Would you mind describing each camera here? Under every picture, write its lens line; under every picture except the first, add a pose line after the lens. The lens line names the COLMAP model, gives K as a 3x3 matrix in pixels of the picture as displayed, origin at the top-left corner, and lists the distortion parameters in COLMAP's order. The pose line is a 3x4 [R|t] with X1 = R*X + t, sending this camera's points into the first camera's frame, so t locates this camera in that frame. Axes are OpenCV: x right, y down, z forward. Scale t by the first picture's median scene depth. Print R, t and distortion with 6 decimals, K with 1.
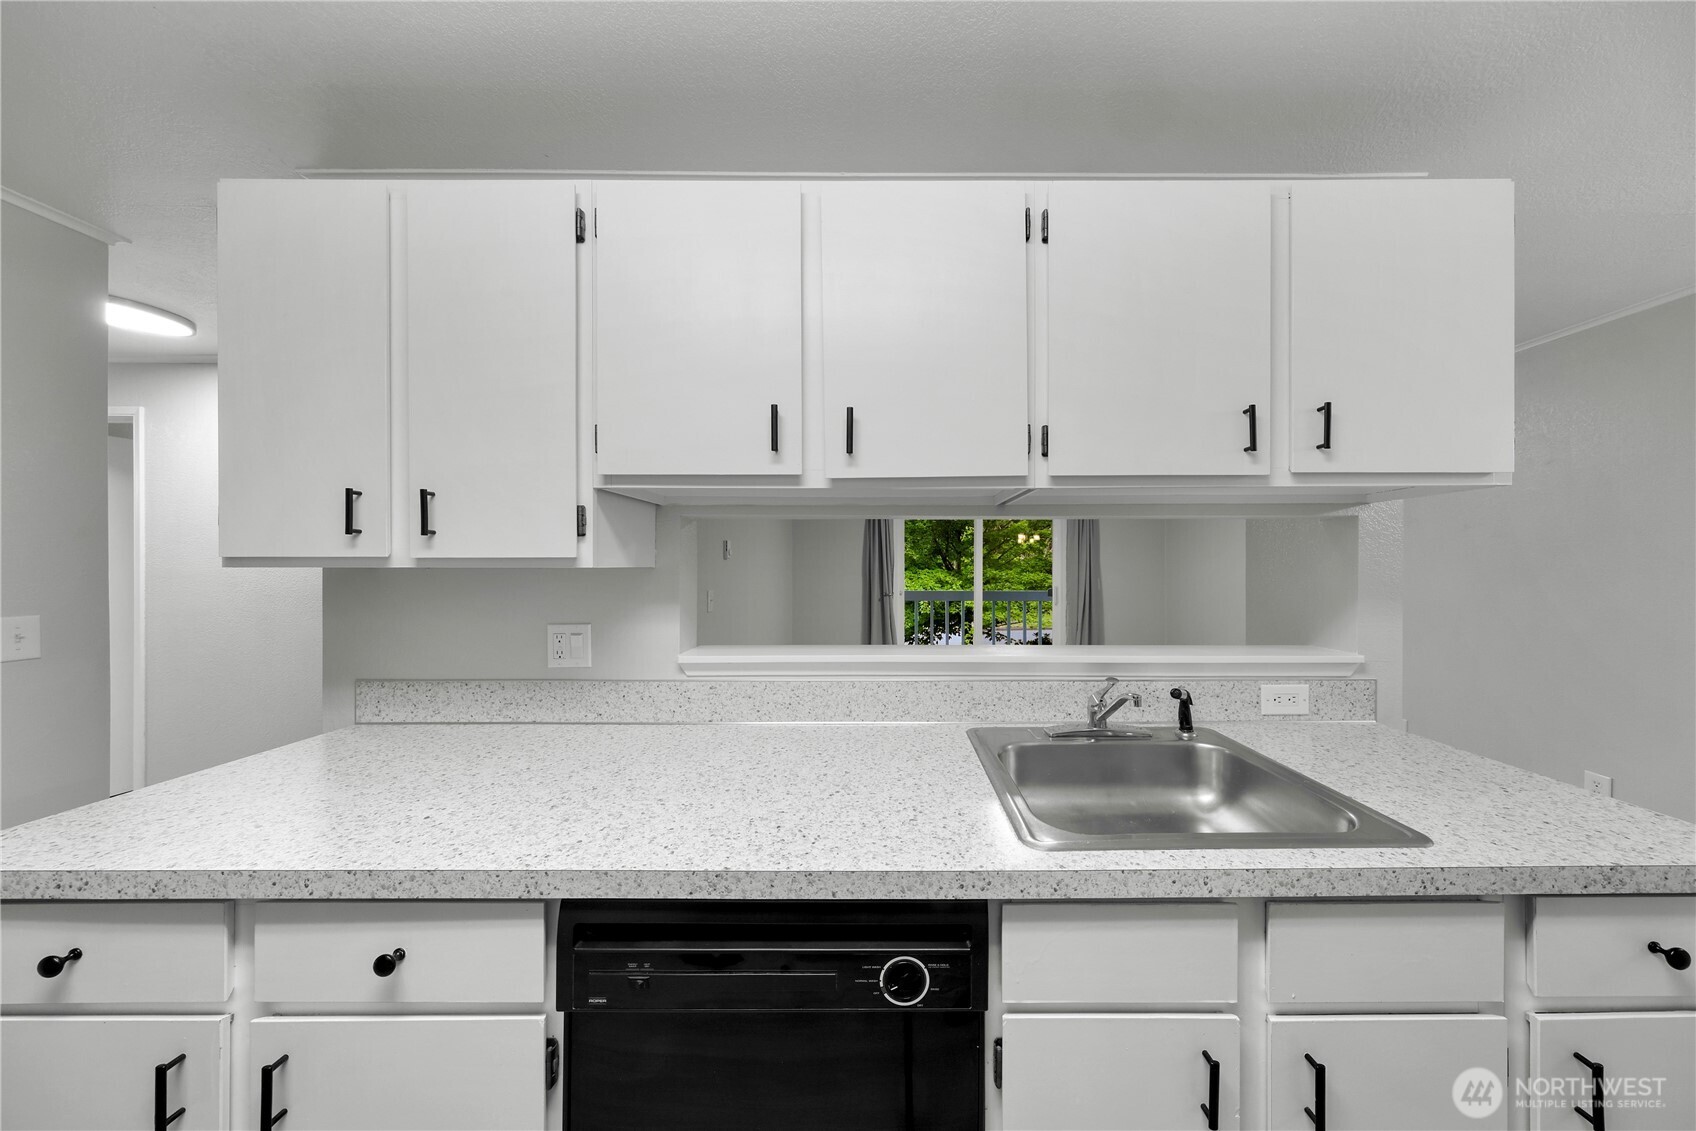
lens RADIAL K [[503.5, 0, 886.9], [0, 503.5, 564.8], [0, 0, 1]] dist [-0.000269, 0.000020]
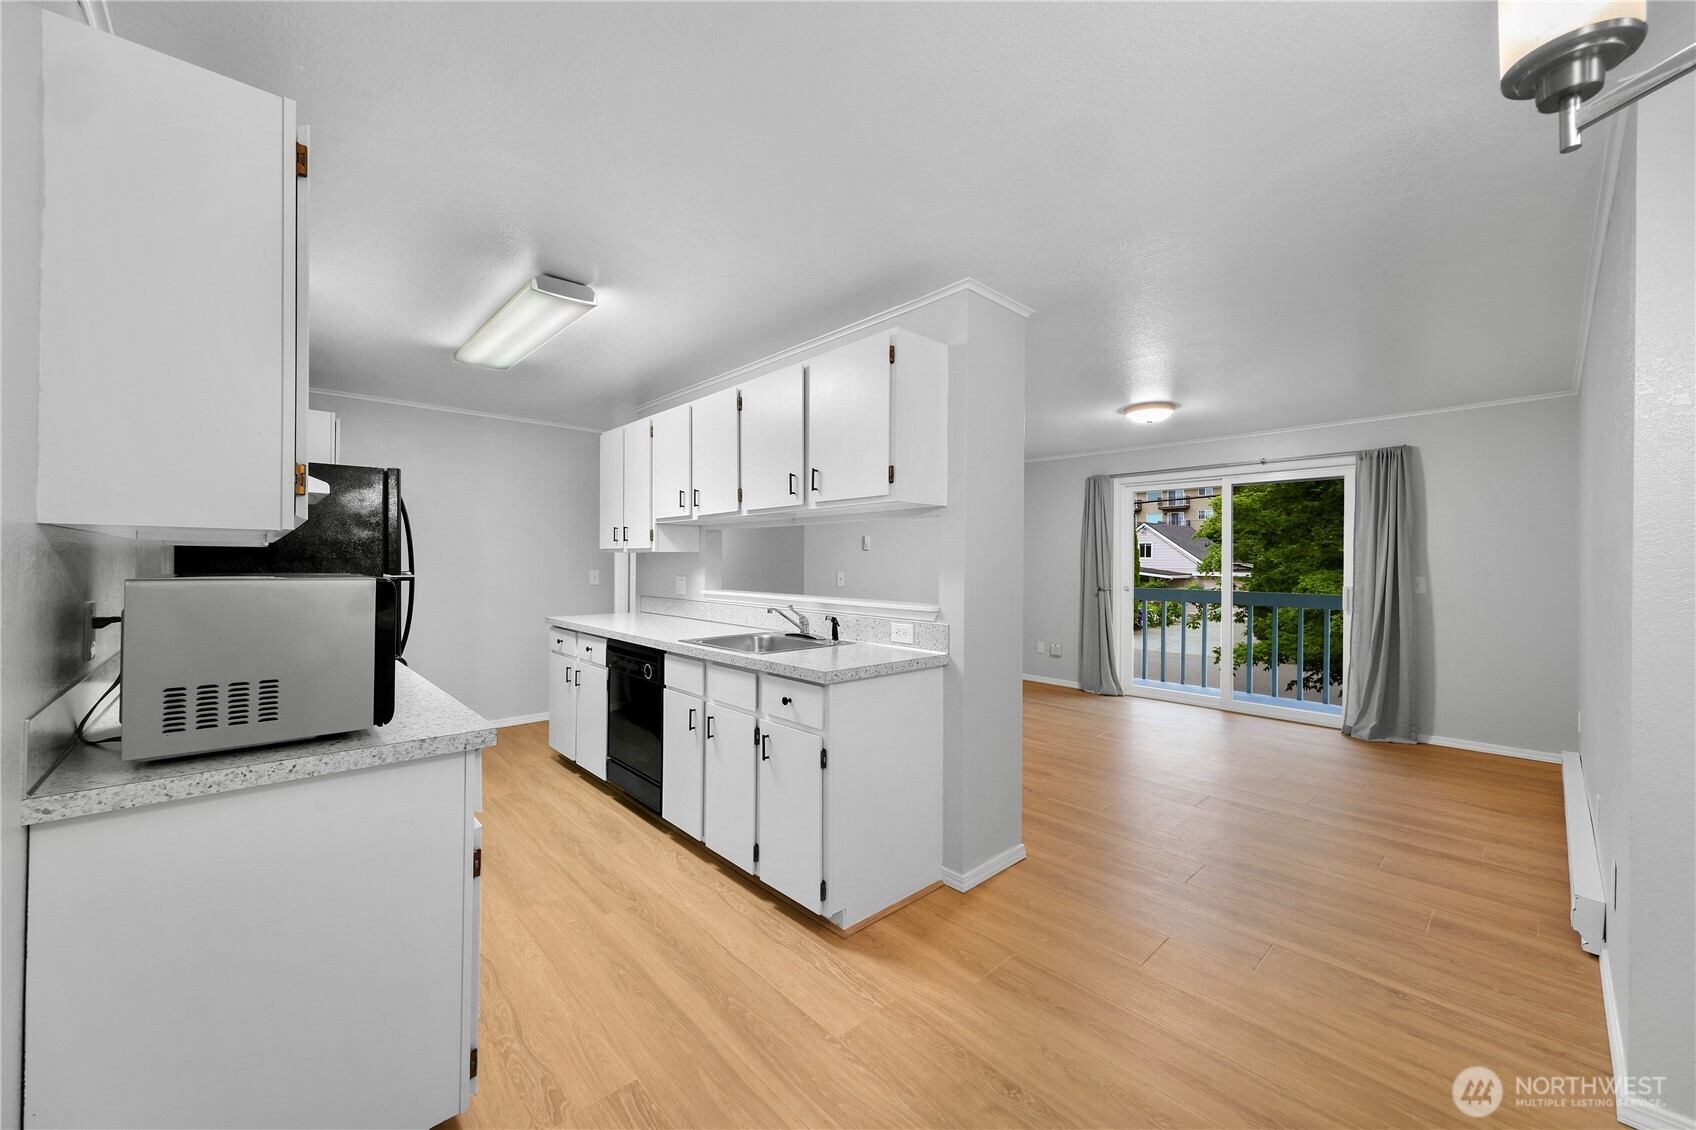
lens RADIAL K [[643.6, 0, 841.1], [0, 643.6, 559.9], [0, 0, 1]] dist [0.003288, -0.000052]
pose [[0.673177, 0.001077, -0.739481, 2.146445], [-0.004278, 0.999988, -0.002438, 0.042948], [0.739469, 0.004805, 0.673173, -0.497904]]
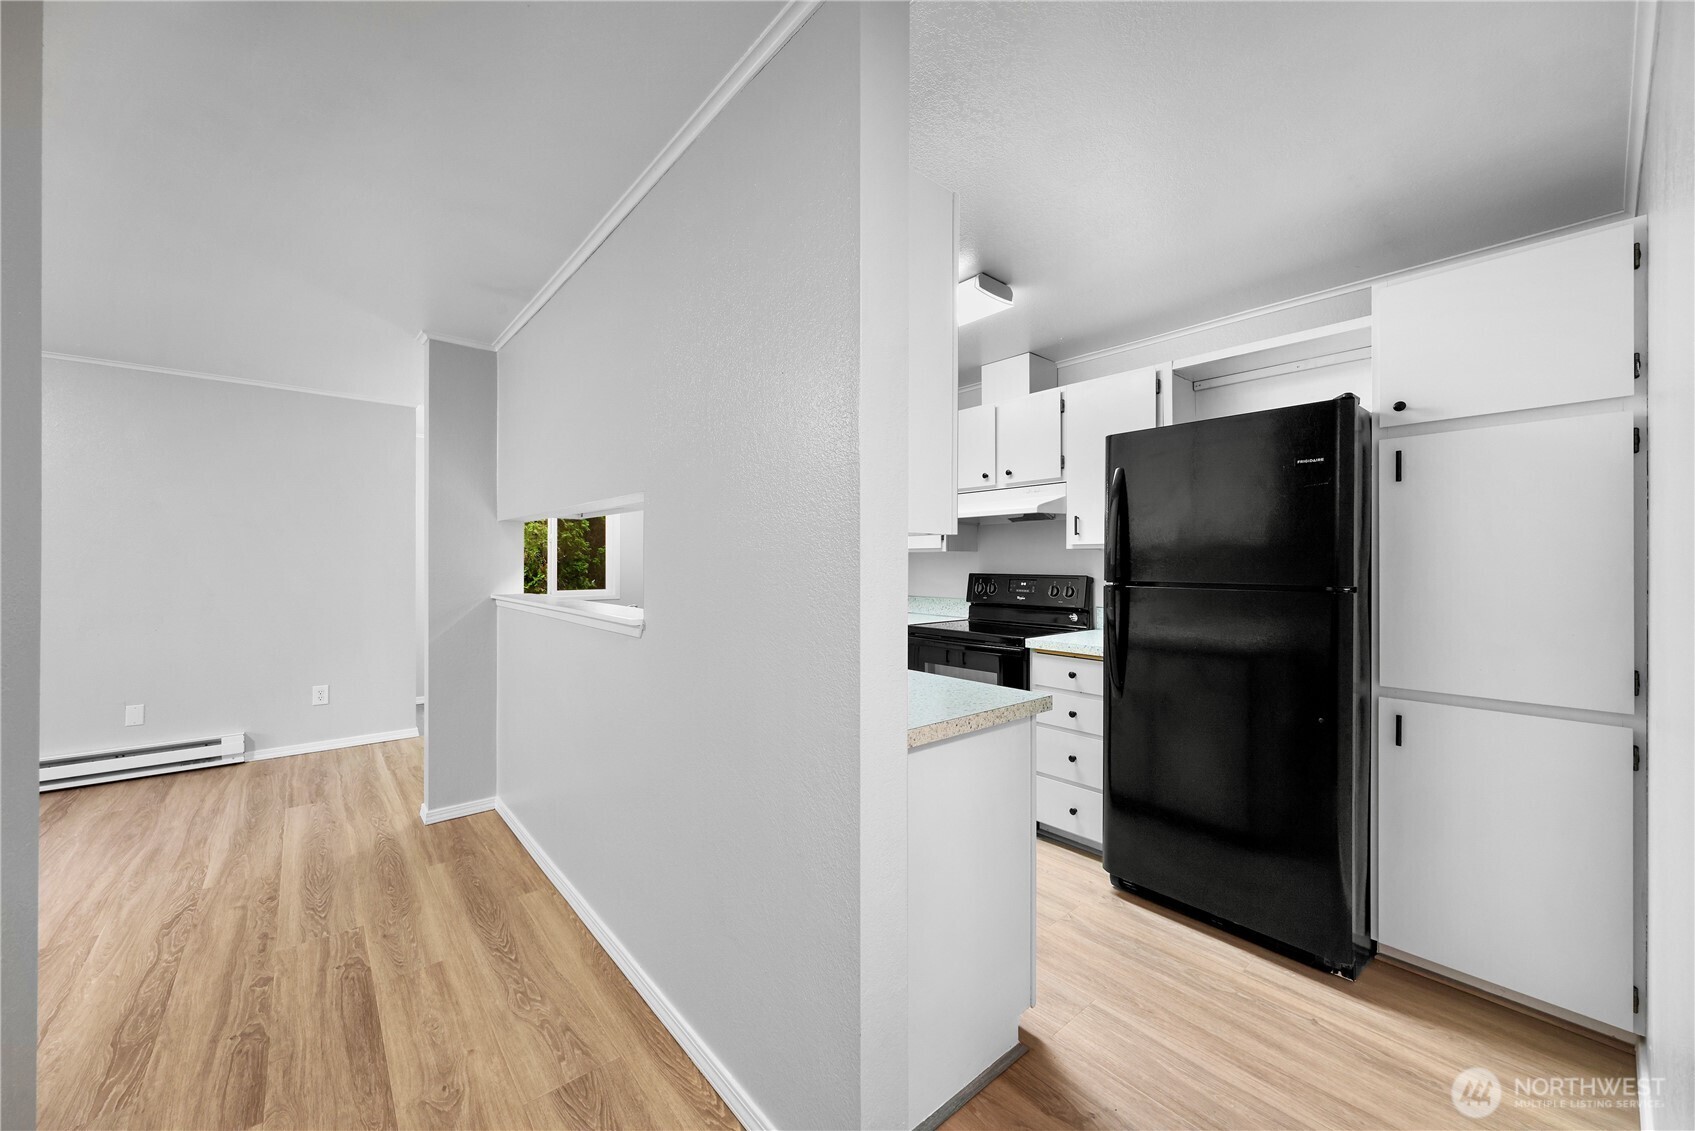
lens RADIAL K [[643.2, 0, 840.6], [0, 643.2, 560.4], [0, 0, 1]] dist [0.003288, -0.000052]
pose [[-0.641451, -0.000718, 0.767164, -1.740233], [-0.007296, 0.999960, -0.005165, 0.055770], [-0.767130, -0.008910, -0.641430, 1.657710]]
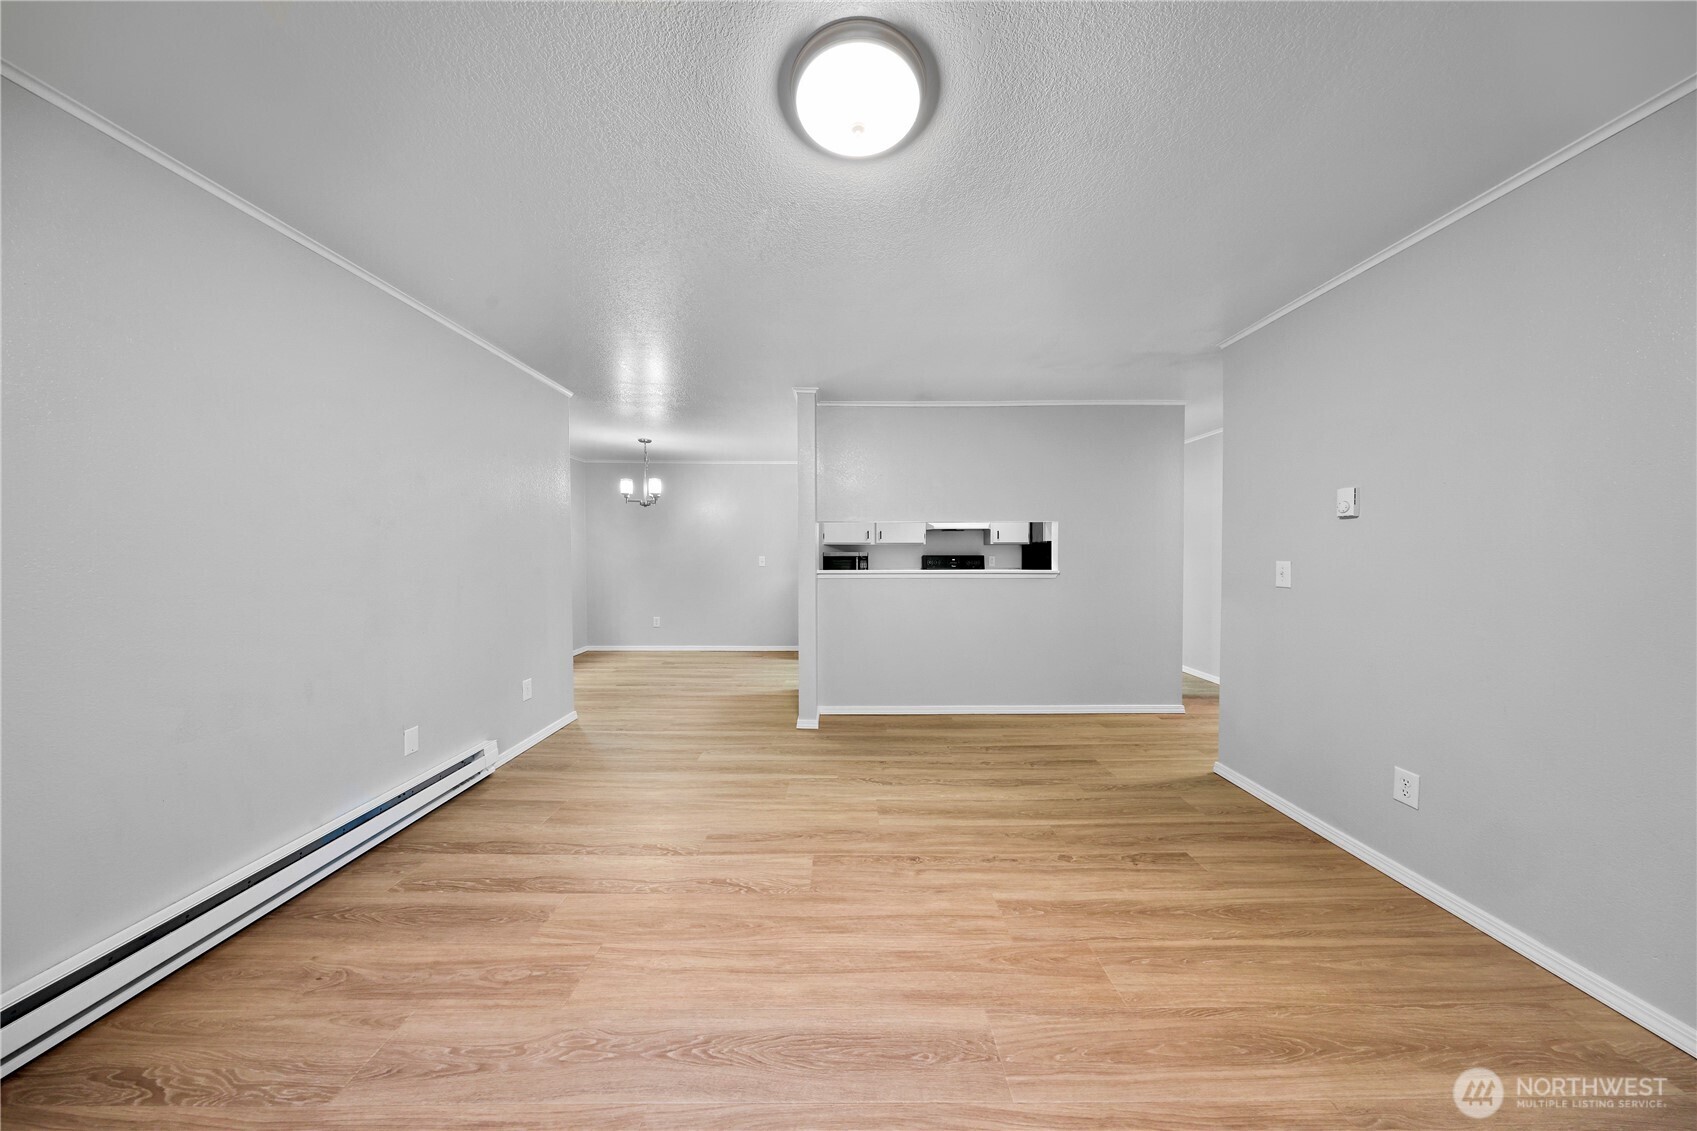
lens RADIAL K [[494.8, 0, 848.0], [0, 494.8, 562.9], [0, 0, 1]] dist [-0.000345, 0.000115]
pose [[-0.999993, -0.000505, -0.003693, 0.774235], [-0.000579, 0.999801, 0.019939, 0.078098], [0.003682, 0.019941, -0.999794, 3.837482]]
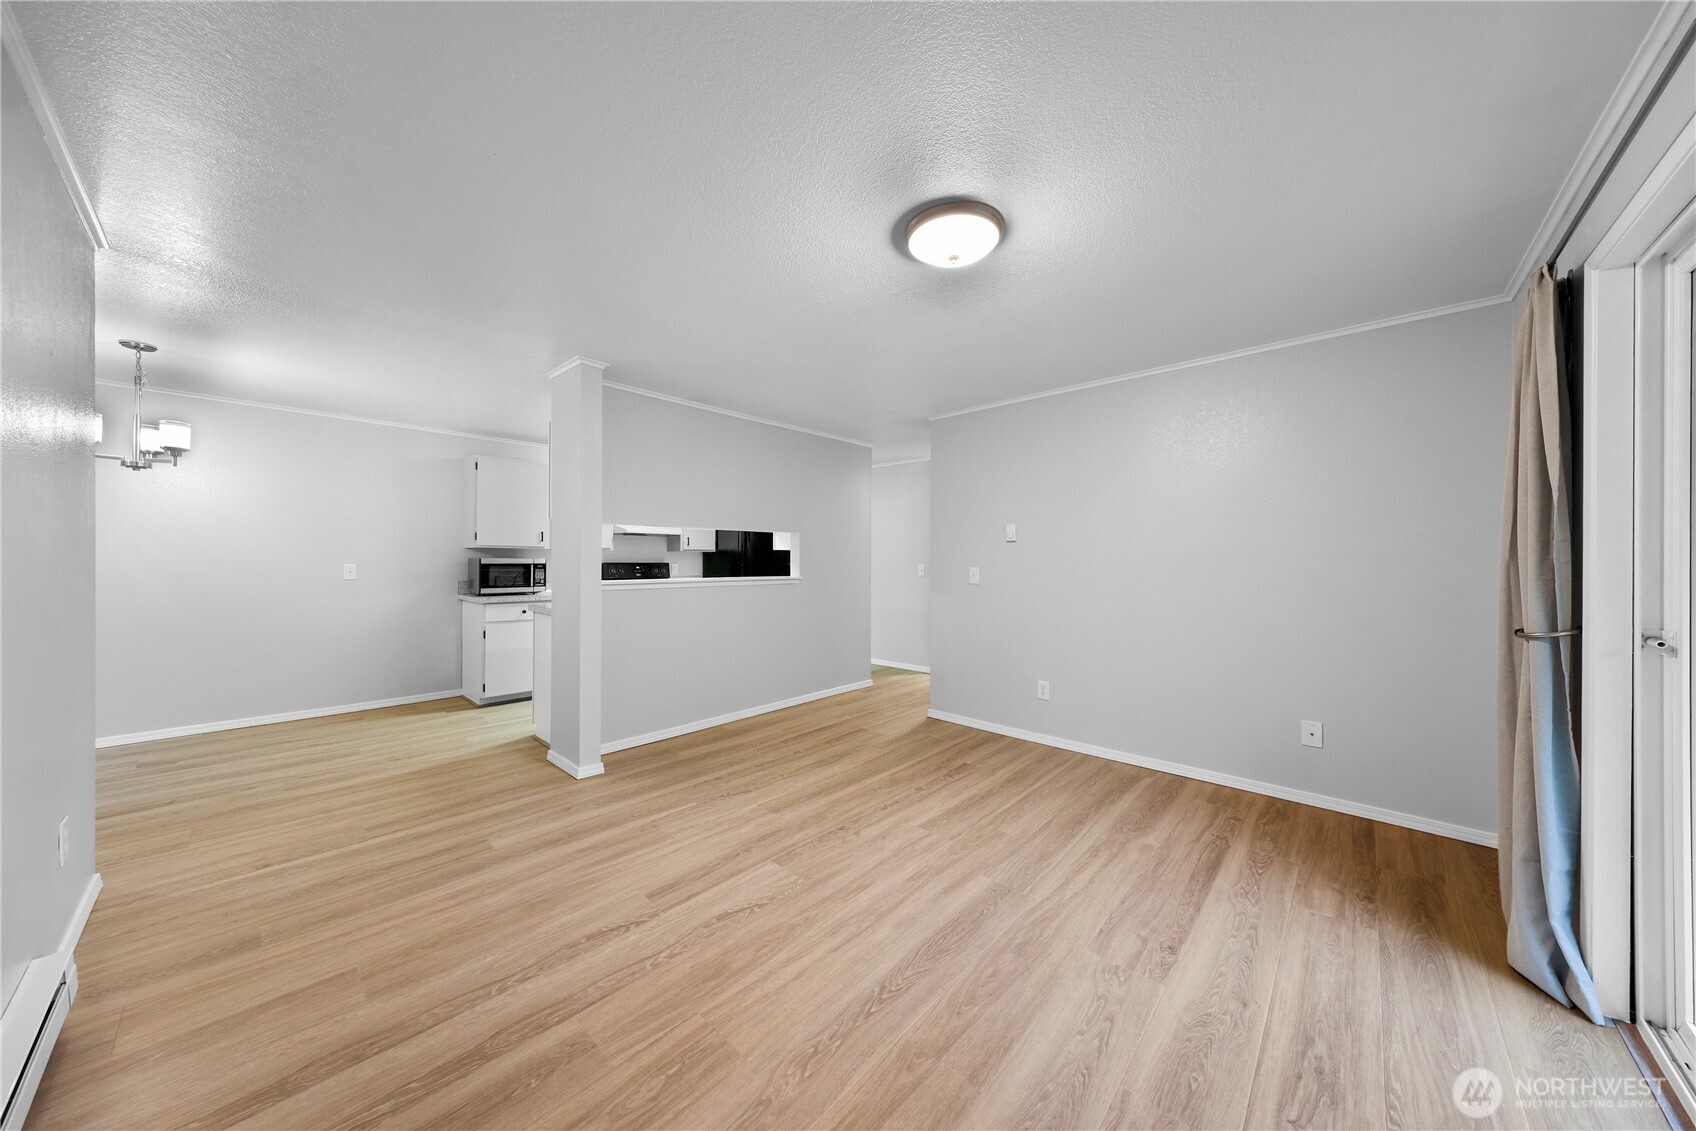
lens RADIAL K [[559.7, 0, 844.4], [0, 559.7, 552.1], [0, 0, 1]] dist [0.001357, 0.000162]
pose [[-0.682267, -0.015352, -0.730942, 1.976958], [-0.005699, 0.999861, -0.015680, 0.074558], [0.731081, -0.006532, -0.682259, 3.698220]]
